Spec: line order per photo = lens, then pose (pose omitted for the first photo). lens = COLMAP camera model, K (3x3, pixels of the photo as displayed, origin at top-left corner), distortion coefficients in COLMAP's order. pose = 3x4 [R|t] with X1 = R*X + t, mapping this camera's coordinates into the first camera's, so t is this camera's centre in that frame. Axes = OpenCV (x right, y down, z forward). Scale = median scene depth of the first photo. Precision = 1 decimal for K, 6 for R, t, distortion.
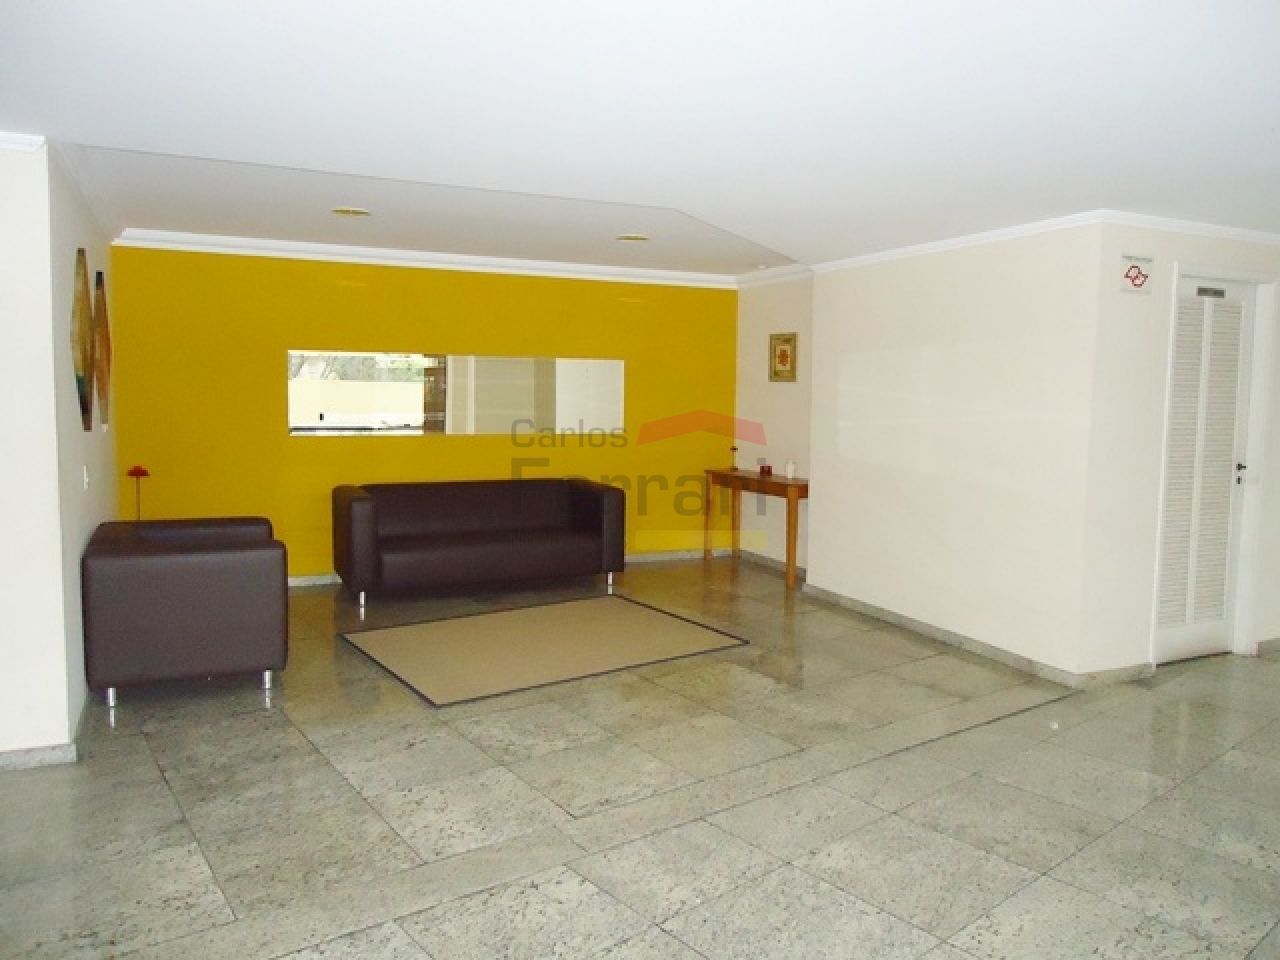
lens RADIAL K [[961.0, 0, 639.4], [0, 961.0, 479.8], [0, 0, 1]] dist [0.000991, 0.005291]
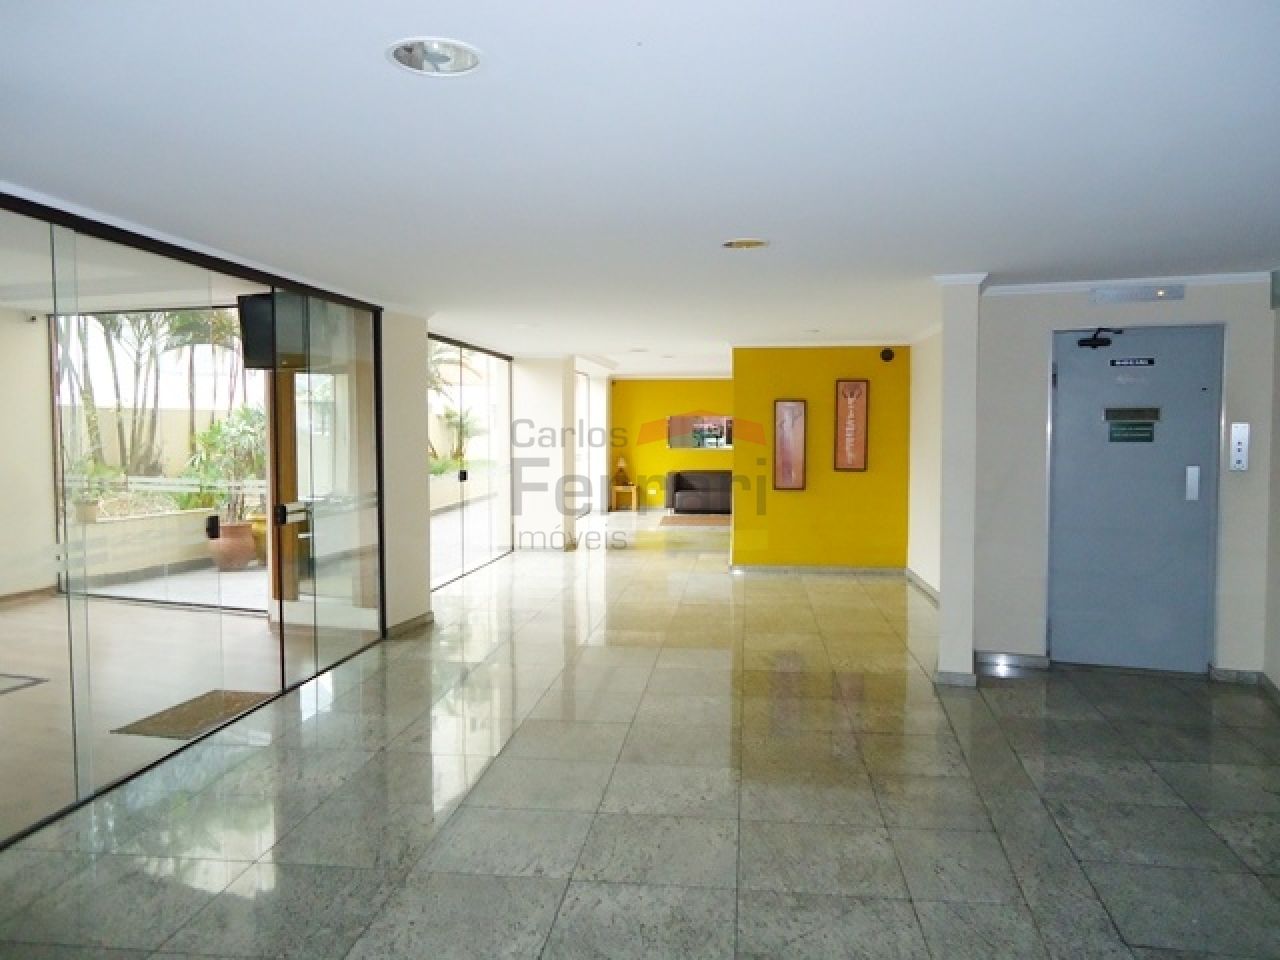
lens RADIAL K [[961.0, 0, 640.5], [0, 961.0, 480.8], [0, 0, 1]] dist [0.000991, 0.005291]
pose [[-0.742566, 0.025919, -0.669271, 1.163824], [-0.065610, 0.991630, 0.111198, -0.143676], [0.666551, 0.126482, -0.734651, 1.605053]]
